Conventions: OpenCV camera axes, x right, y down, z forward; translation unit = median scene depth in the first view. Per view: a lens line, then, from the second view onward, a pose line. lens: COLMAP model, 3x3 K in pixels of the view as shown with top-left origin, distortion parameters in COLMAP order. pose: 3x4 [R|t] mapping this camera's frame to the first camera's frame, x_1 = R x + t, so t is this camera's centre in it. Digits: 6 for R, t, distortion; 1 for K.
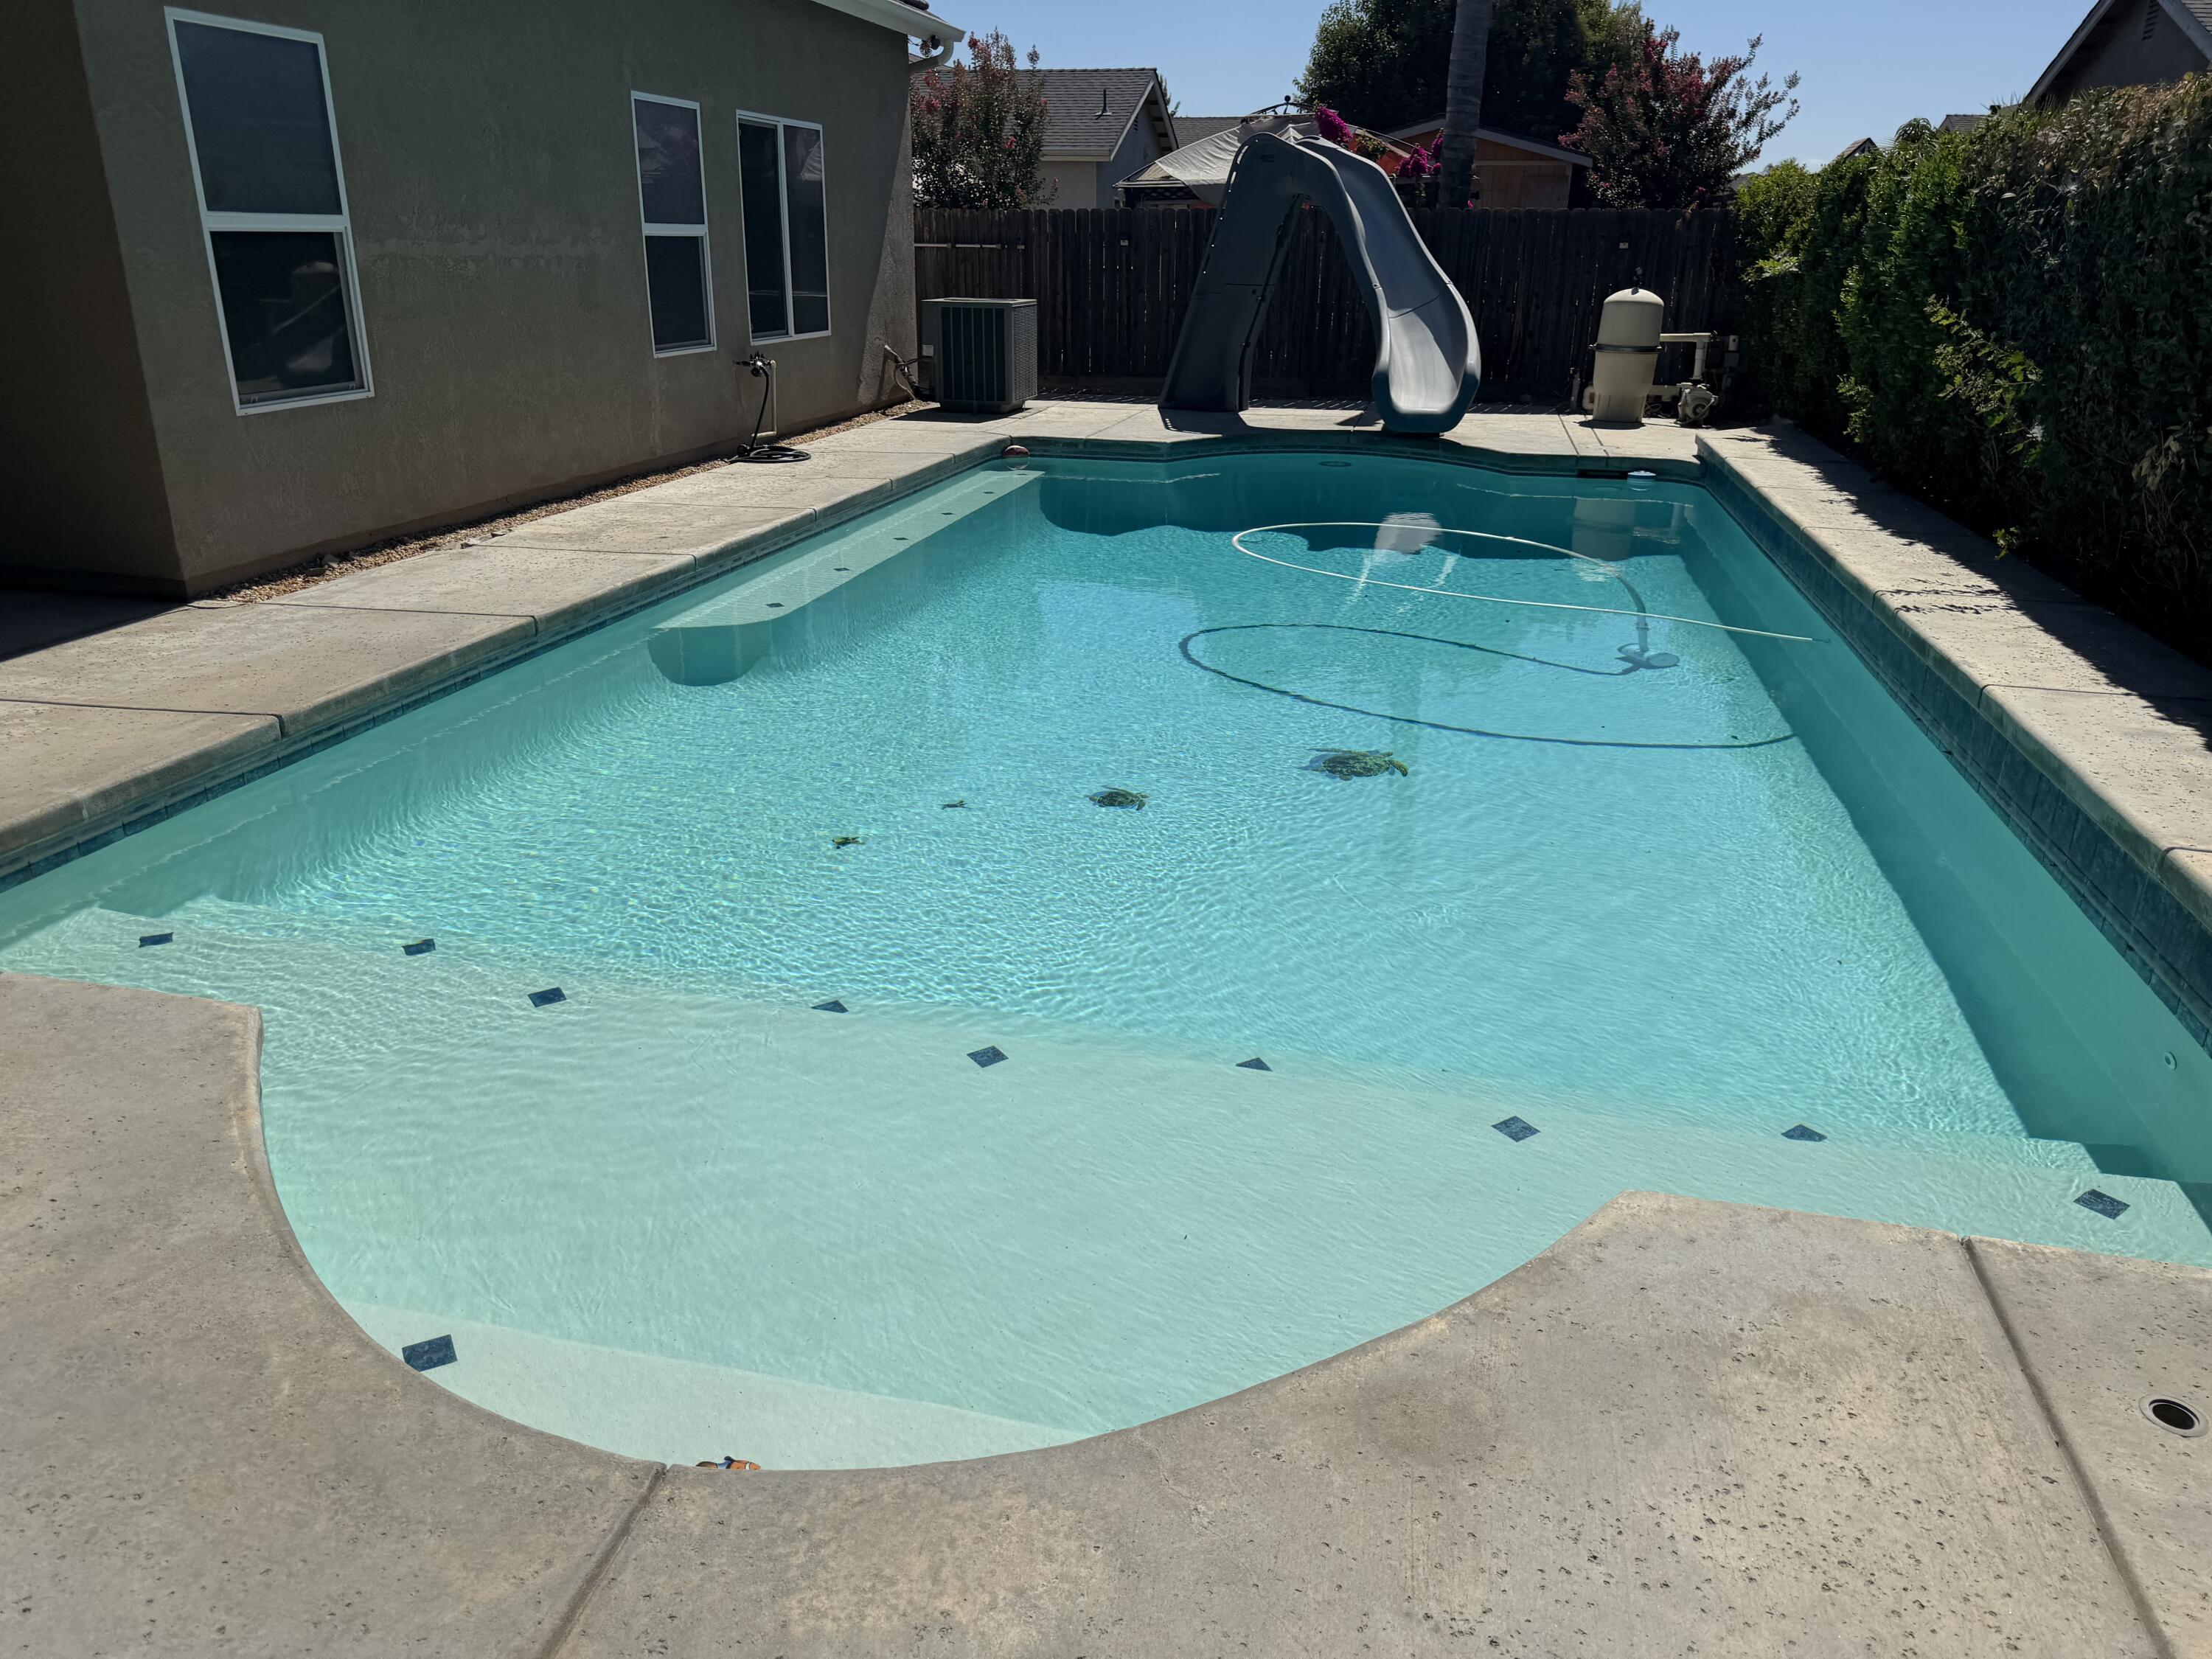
lens RADIAL K [[1562.1, 0, 1103.3], [0, 1562.1, 841.4], [0, 0, 1]] dist [0.057856, -0.077283]
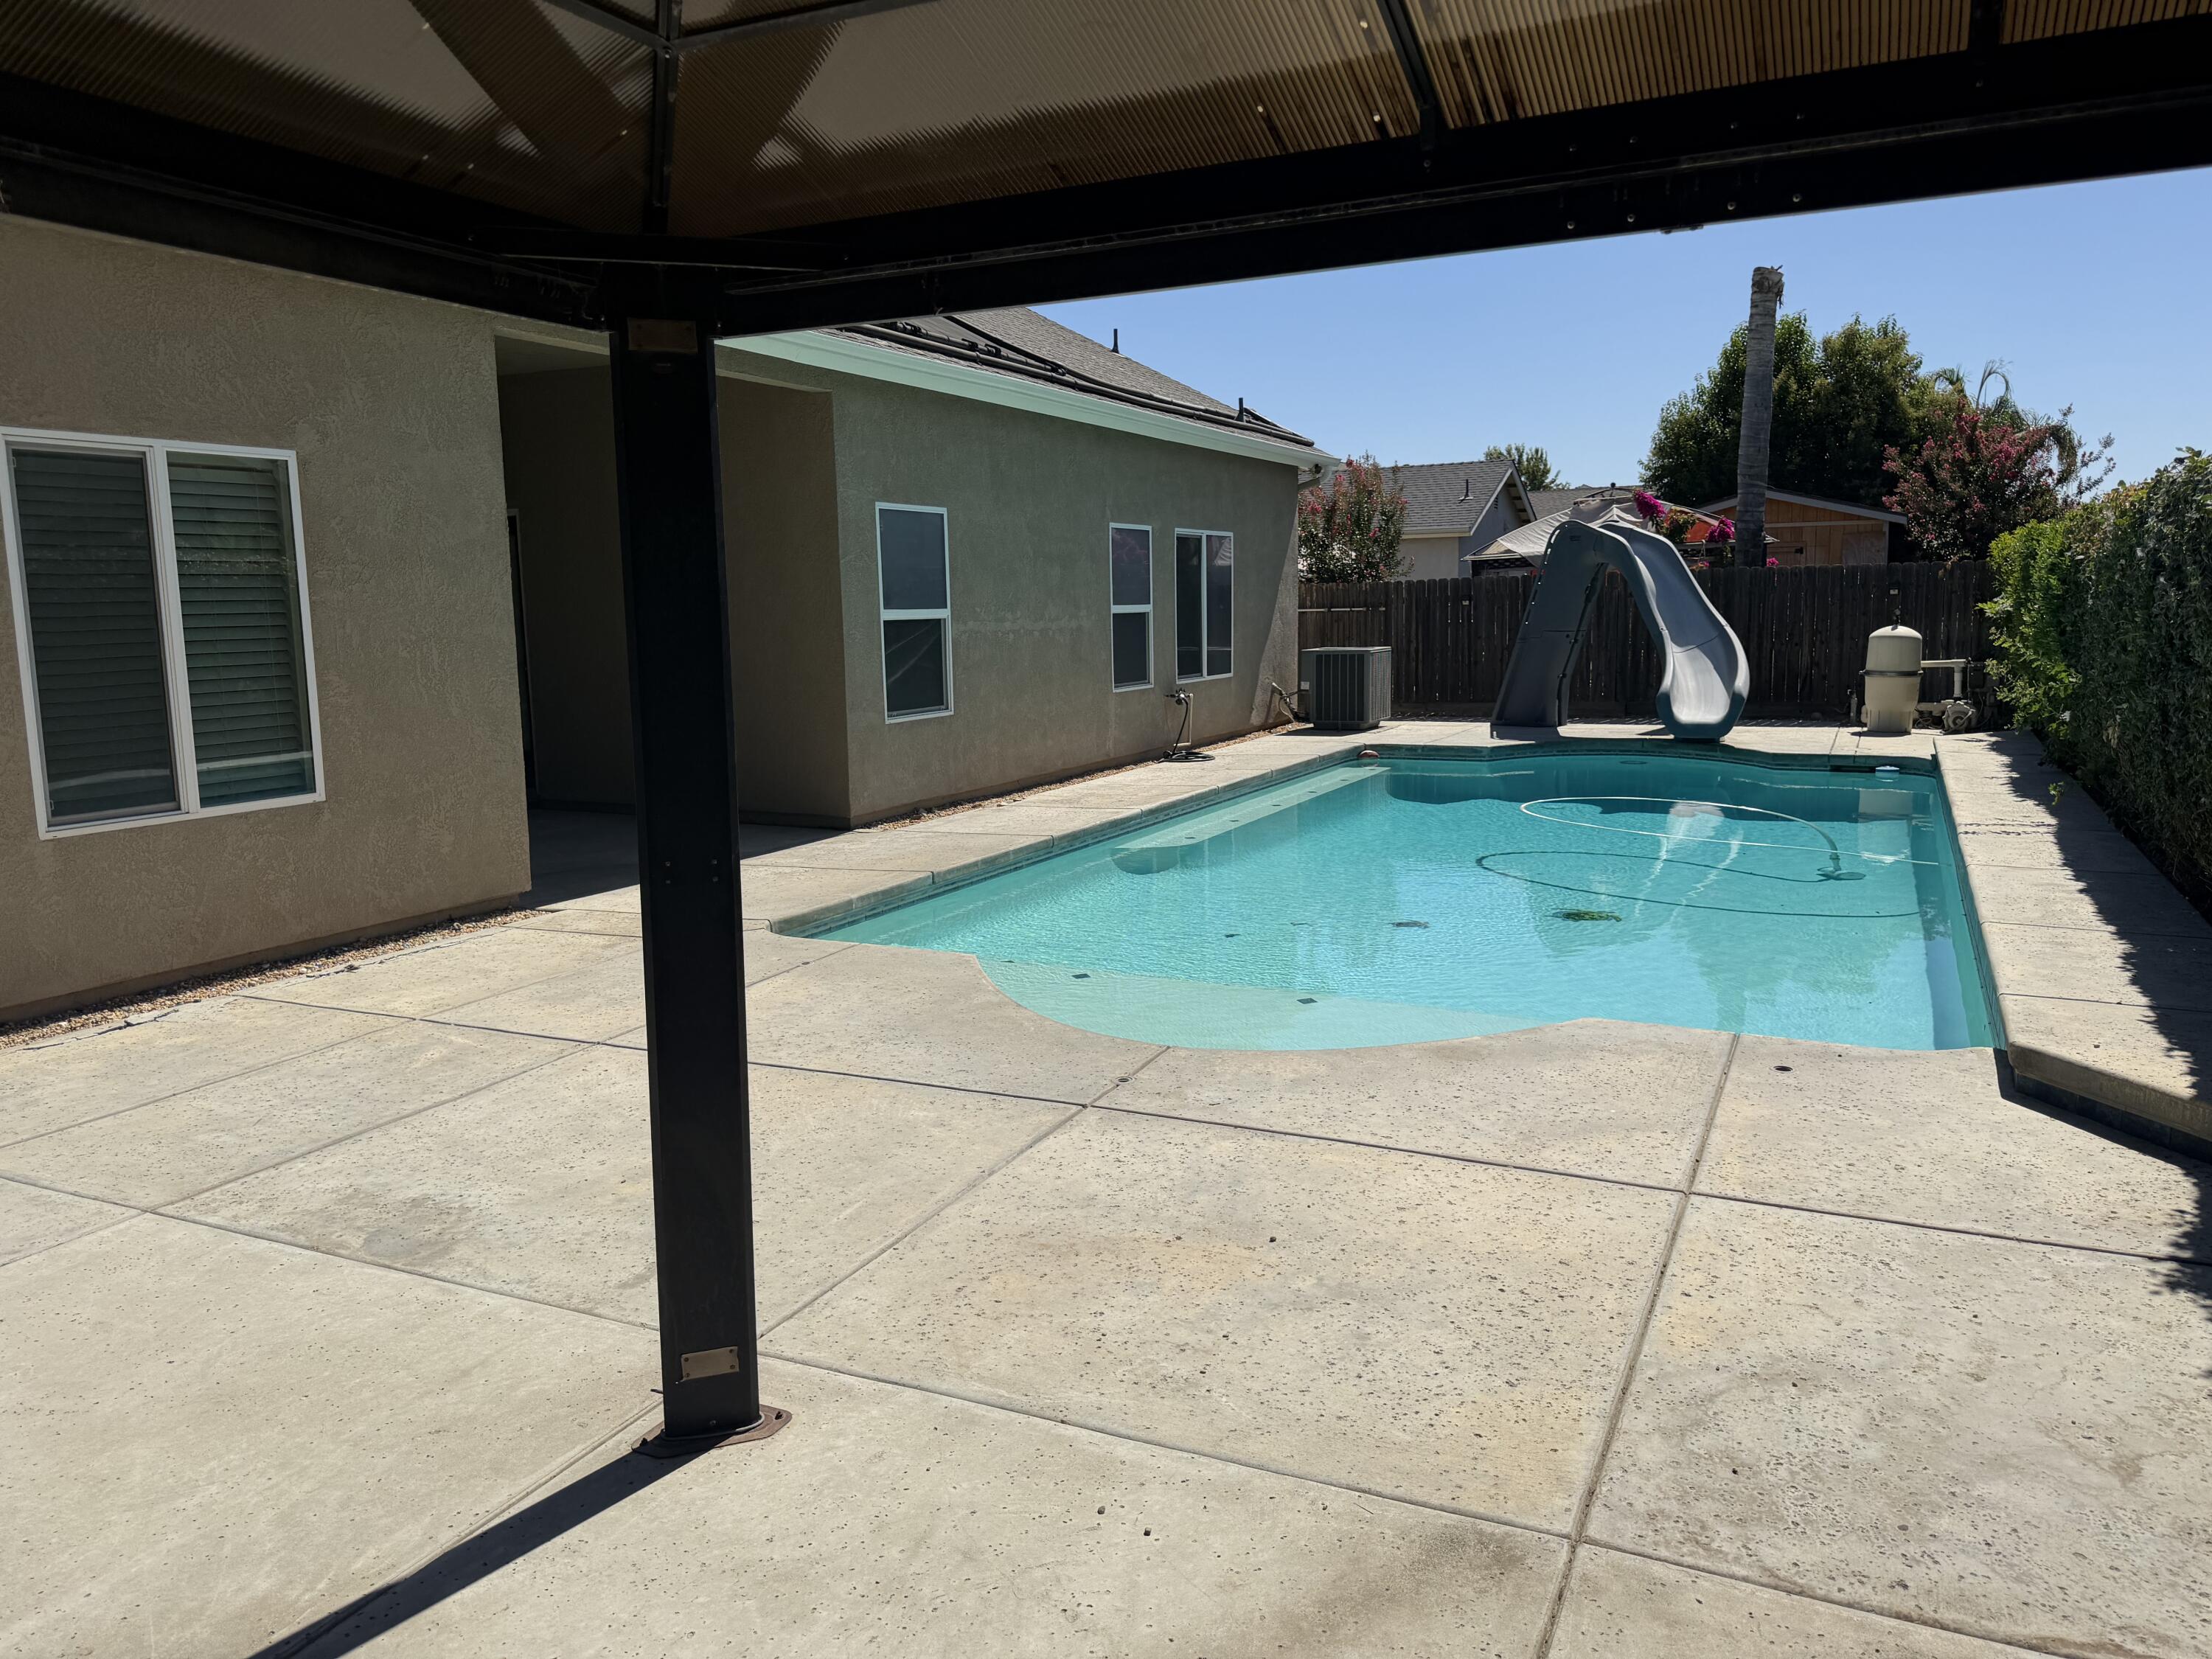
lens RADIAL K [[1562.1, 0, 1103.3], [0, 1562.1, 841.4], [0, 0, 1]] dist [0.057856, -0.077283]
pose [[0.970627, 0.004387, -0.240549, 0.040144], [-0.055042, 0.977365, -0.204272, 0.092039], [0.234208, 0.211512, 0.948899, -0.256321]]
